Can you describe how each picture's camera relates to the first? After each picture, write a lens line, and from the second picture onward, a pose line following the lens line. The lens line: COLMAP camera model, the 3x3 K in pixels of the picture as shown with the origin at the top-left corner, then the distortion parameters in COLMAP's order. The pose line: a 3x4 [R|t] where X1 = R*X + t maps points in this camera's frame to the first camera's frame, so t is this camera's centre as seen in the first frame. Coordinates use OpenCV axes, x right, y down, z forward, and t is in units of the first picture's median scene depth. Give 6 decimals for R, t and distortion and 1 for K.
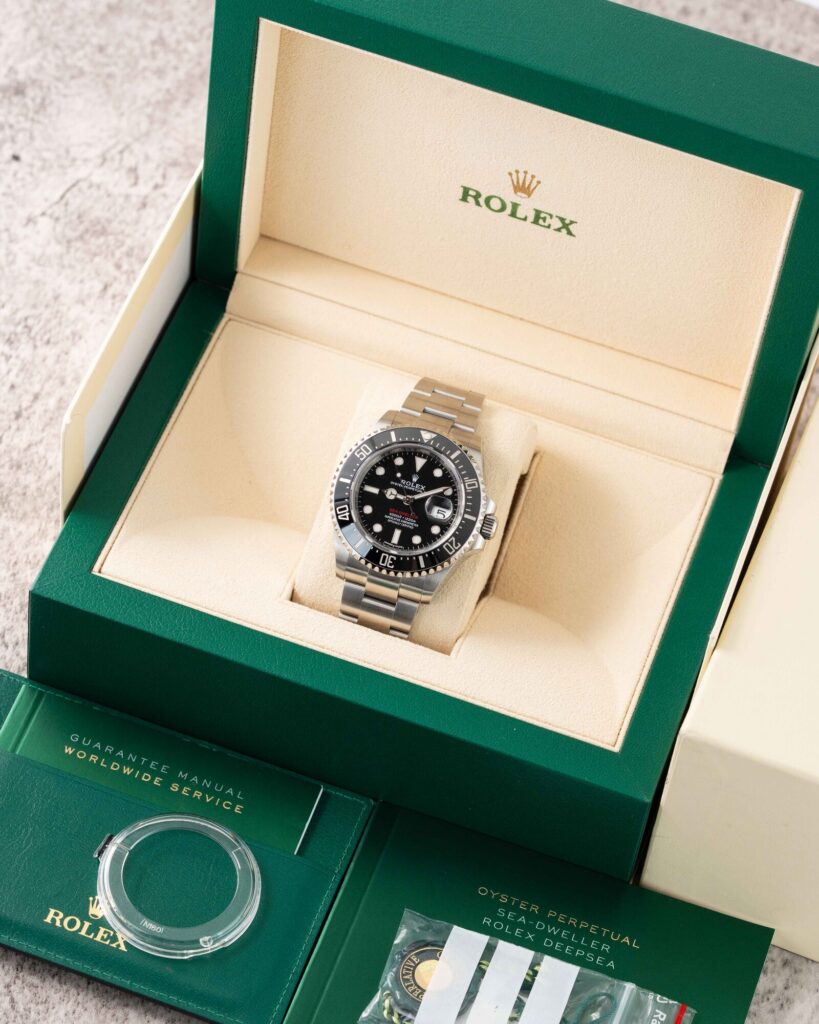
lens RADIAL K [[4987.1, 0, 409.8], [0, 4987.1, 512.9], [0, 0, 1]] dist [0.156941, 0.000000]
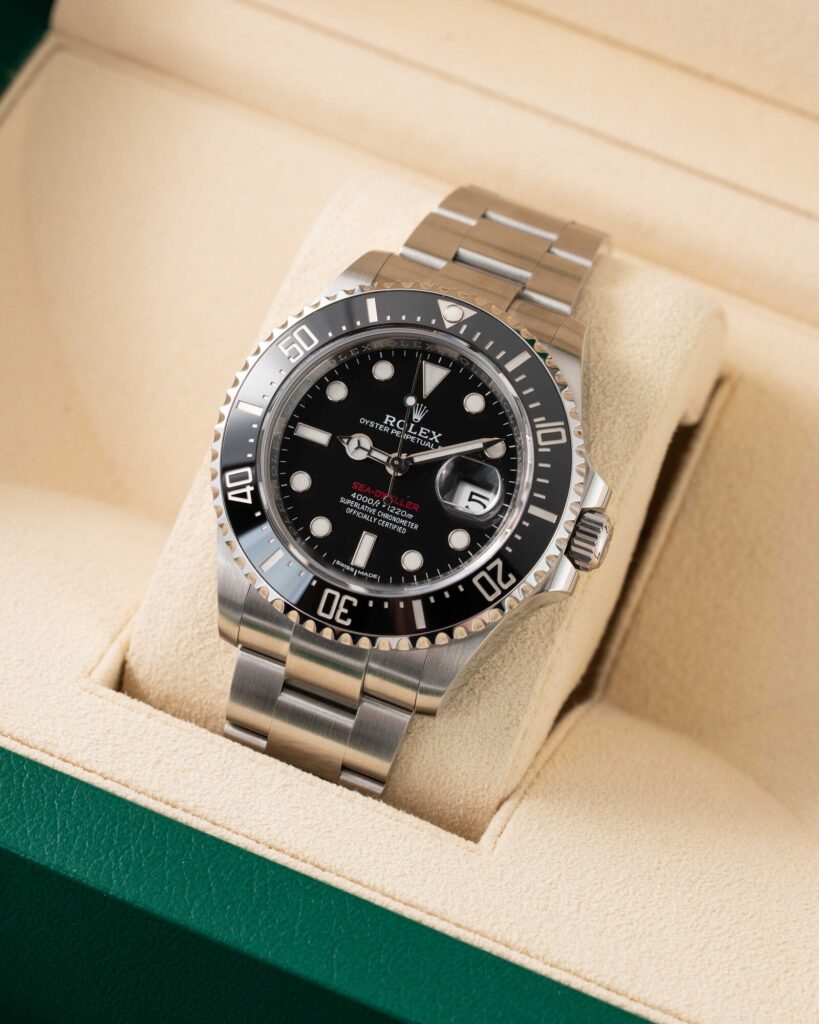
lens RADIAL K [[4987.1, 0, 405.1], [0, 4987.1, 510.7], [0, 0, 1]] dist [0.156941, 0.000000]
pose [[0.996611, 0.057415, -0.058915, 0.024924], [-0.057712, 0.998328, -0.003350, 0.002648], [0.058624, 0.006739, 0.998257, 0.583532]]
